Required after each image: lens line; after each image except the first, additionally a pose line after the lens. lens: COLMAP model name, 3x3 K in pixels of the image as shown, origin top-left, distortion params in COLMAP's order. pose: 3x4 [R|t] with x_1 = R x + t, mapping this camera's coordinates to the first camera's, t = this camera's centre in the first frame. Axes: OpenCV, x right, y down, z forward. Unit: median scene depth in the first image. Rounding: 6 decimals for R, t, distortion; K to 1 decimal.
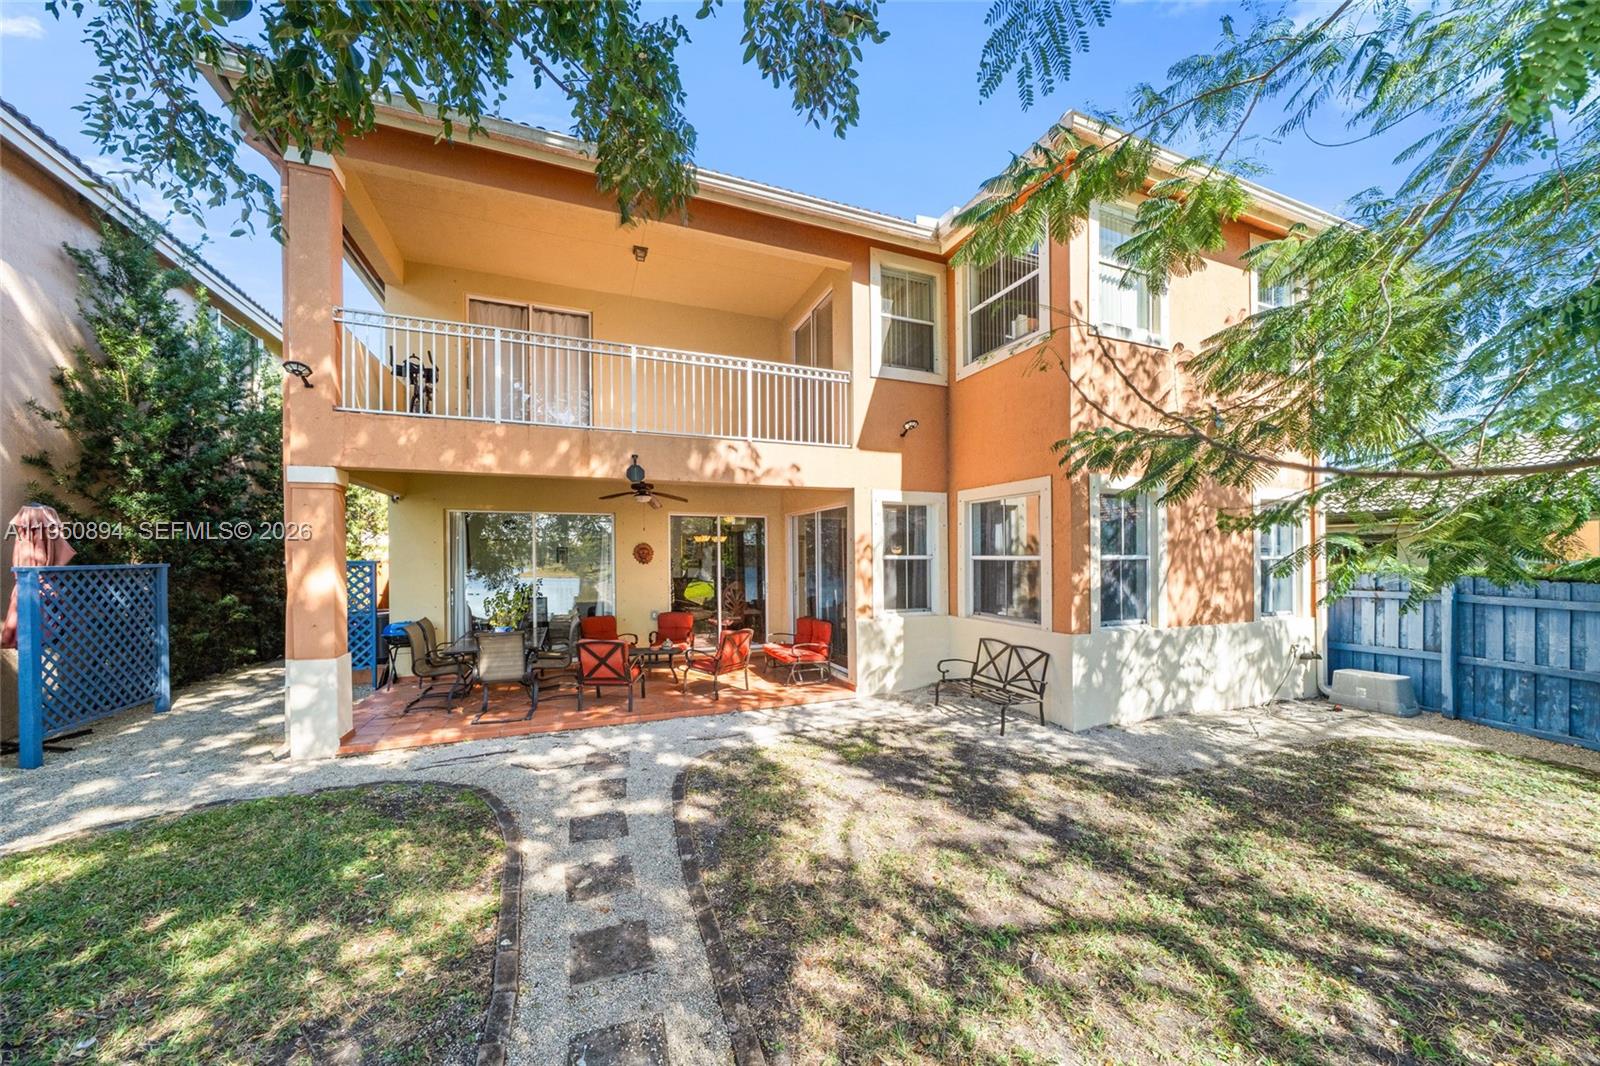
lens RADIAL K [[562.3, 0, 796.8], [0, 562.3, 555.9], [0, 0, 1]] dist [-0.000376, -0.000027]
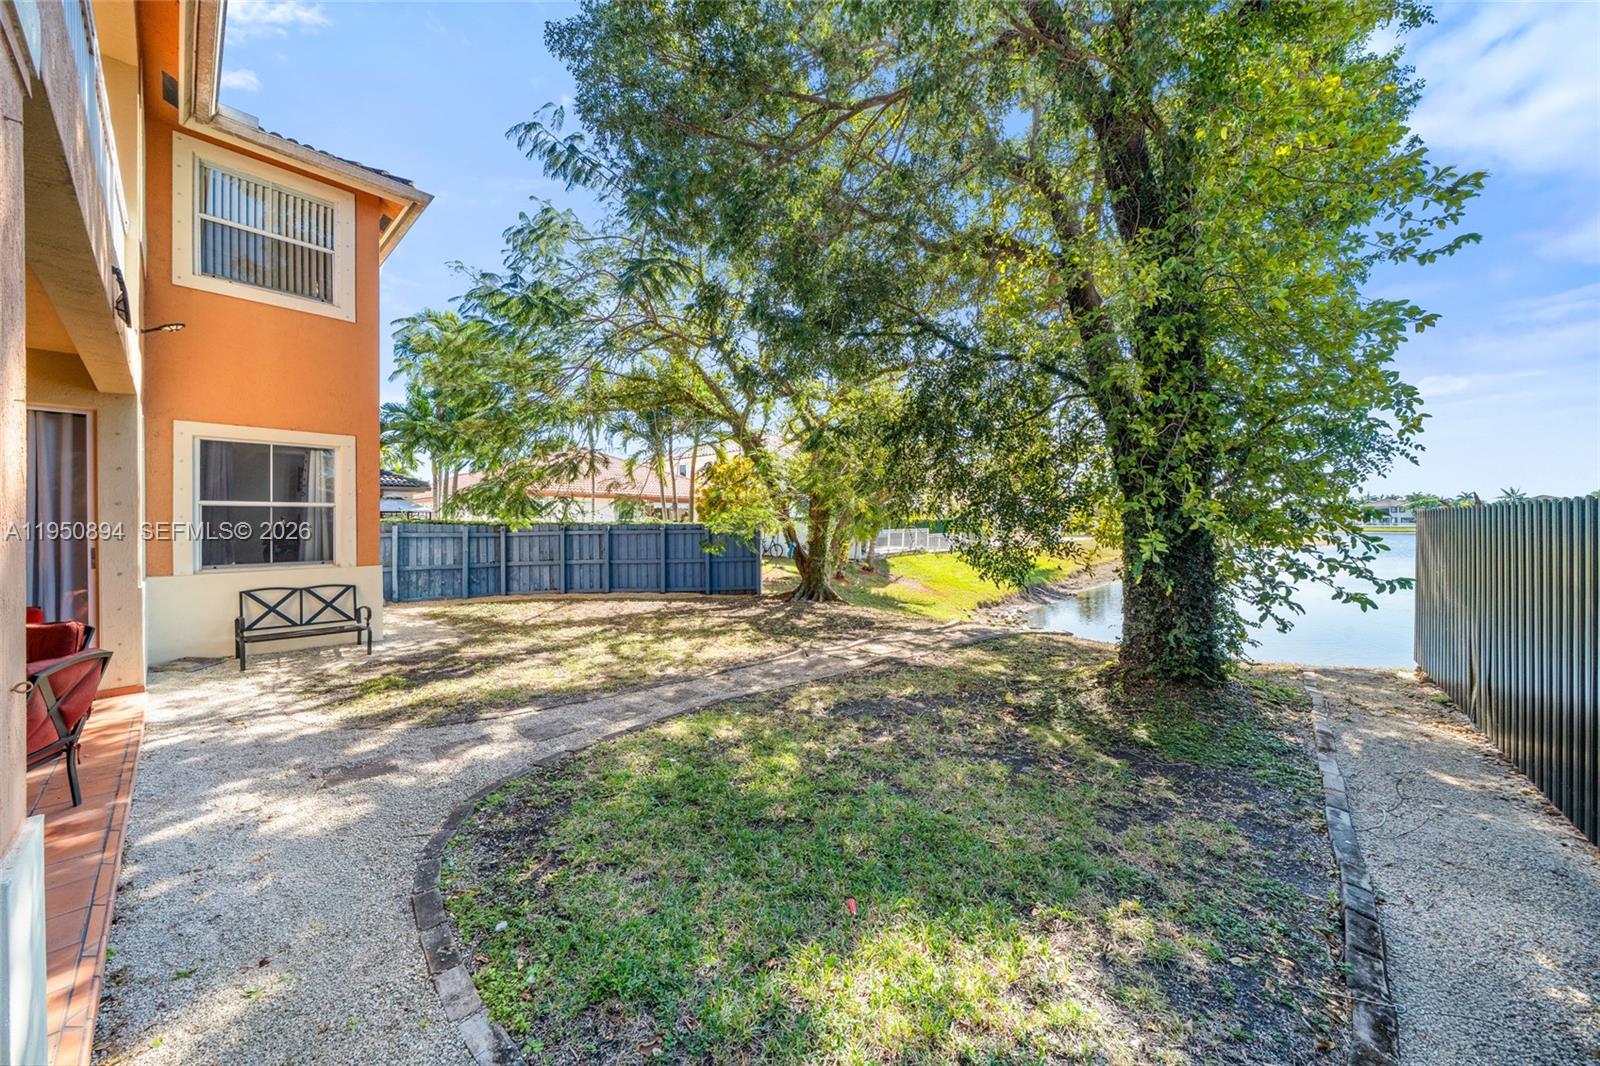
lens RADIAL K [[546.8, 0, 797.1], [0, 546.8, 523.5], [0, 0, 1]] dist [-0.000128, -0.000008]
pose [[-0.452930, 0.002136, 0.891543, -1.027079], [0.008641, 0.999961, 0.001995, 0.049649], [-0.891504, 0.008608, -0.452931, 0.700468]]
